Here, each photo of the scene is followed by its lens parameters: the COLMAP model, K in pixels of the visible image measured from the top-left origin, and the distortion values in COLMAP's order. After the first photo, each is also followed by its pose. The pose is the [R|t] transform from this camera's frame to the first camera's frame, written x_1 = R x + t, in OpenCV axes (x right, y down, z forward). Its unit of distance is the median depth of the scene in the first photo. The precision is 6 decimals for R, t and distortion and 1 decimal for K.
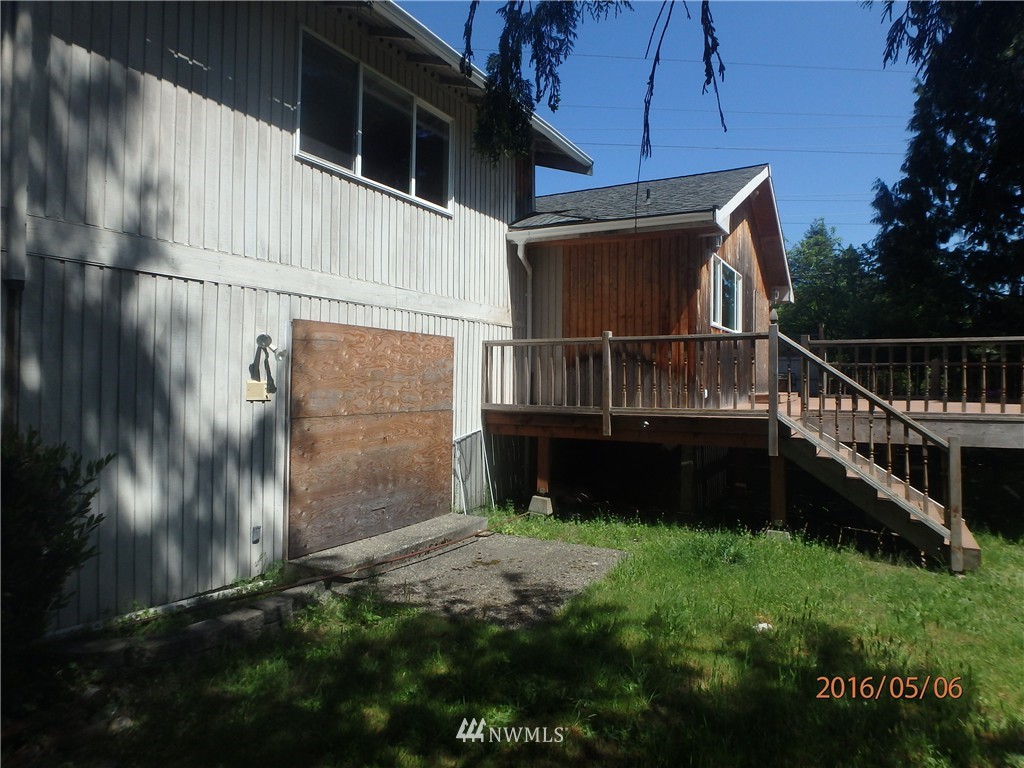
lens RADIAL K [[631.6, 0, 510.0], [0, 631.6, 379.4], [0, 0, 1]] dist [-0.003588, 0.001455]
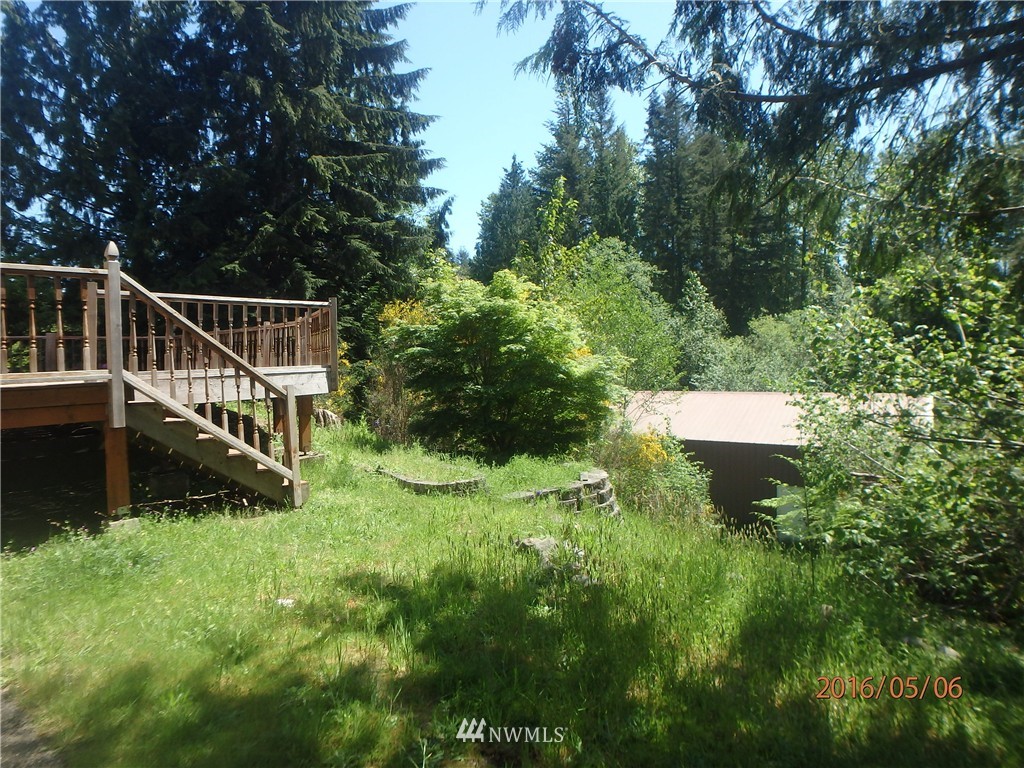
lens RADIAL K [[631.6, 0, 510.0], [0, 631.6, 384.6], [0, 0, 1]] dist [-0.003588, 0.001455]
pose [[0.213602, -0.058597, 0.975162, -0.297609], [-0.003061, 0.998154, 0.060649, 0.017117], [-0.976916, -0.015940, 0.213029, 0.384201]]
